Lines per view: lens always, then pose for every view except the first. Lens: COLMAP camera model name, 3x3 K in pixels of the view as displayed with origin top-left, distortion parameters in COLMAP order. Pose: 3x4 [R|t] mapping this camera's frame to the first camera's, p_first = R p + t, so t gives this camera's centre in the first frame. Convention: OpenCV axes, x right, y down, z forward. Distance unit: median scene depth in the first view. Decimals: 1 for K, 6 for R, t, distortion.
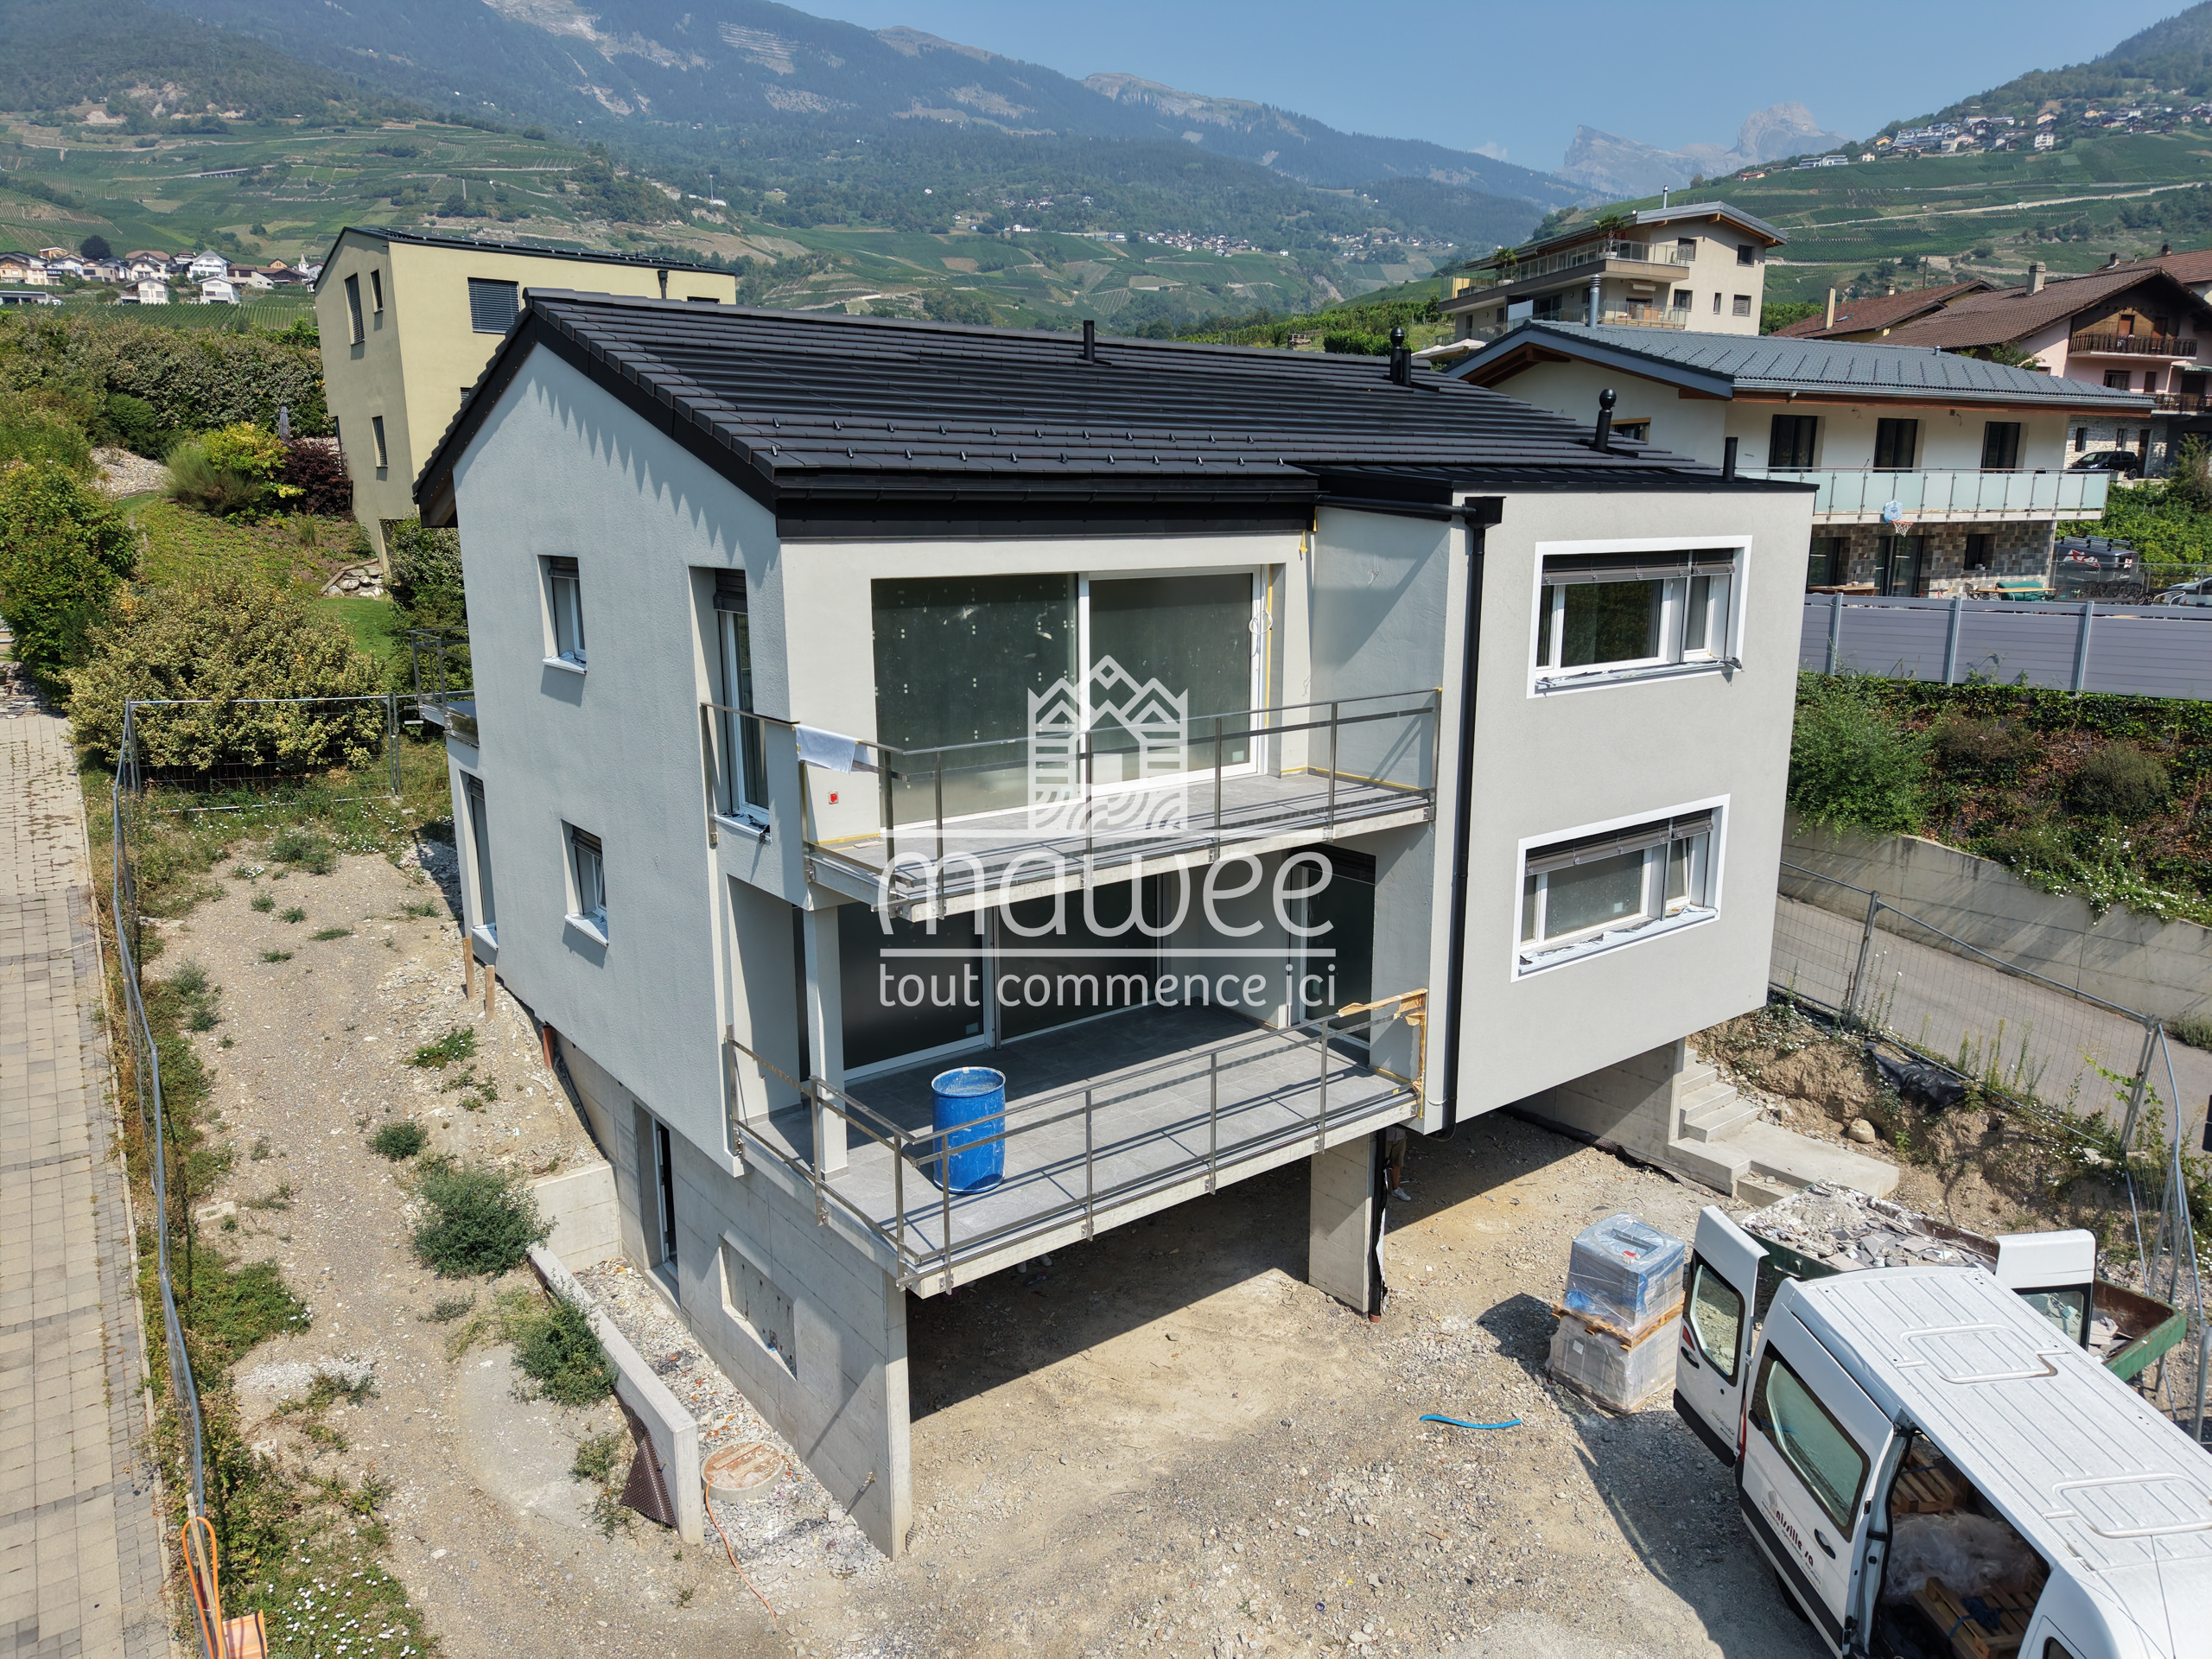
lens RADIAL K [[1479.8, 0, 1093.0], [0, 1479.8, 829.3], [0, 0, 1]] dist [0.028336, -0.022046]
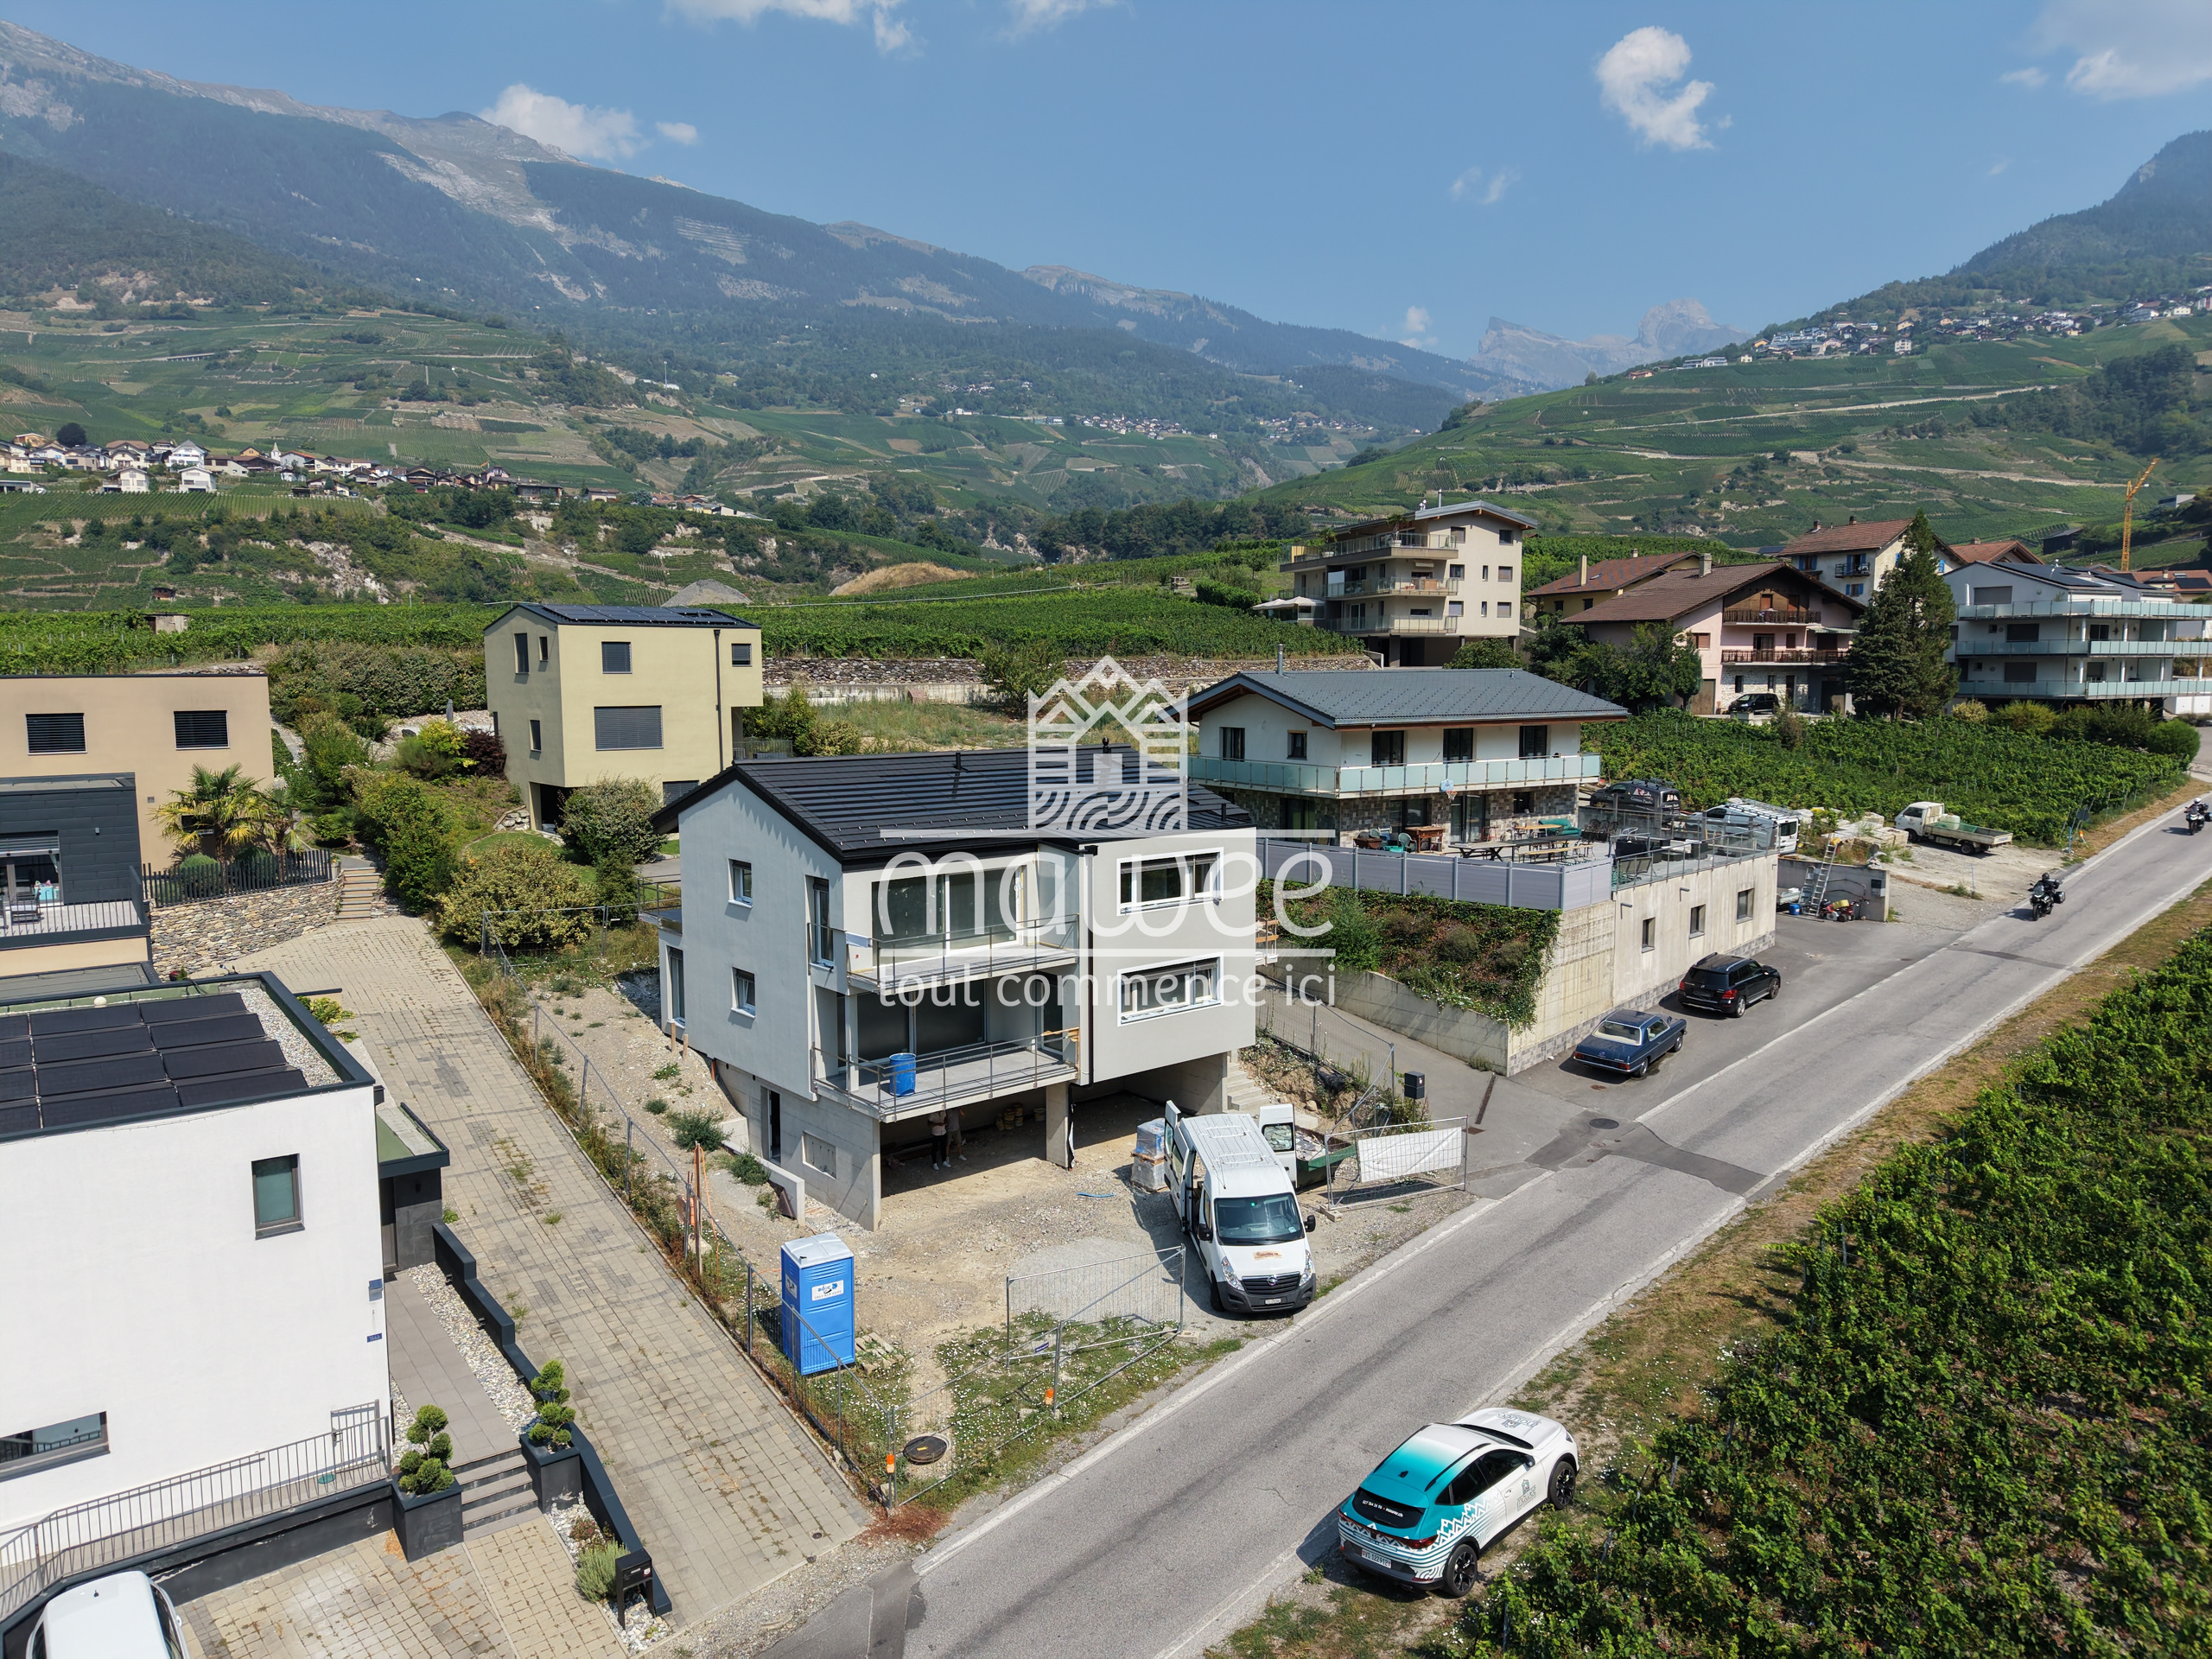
lens RADIAL K [[1479.8, 0, 1090.2], [0, 1479.8, 835.9], [0, 0, 1]] dist [0.028336, -0.022046]
pose [[0.999301, -0.003861, 0.037184, 0.062489], [0.007620, 0.994807, -0.101490, 0.014638], [-0.036599, 0.101703, 0.994141, -0.683375]]
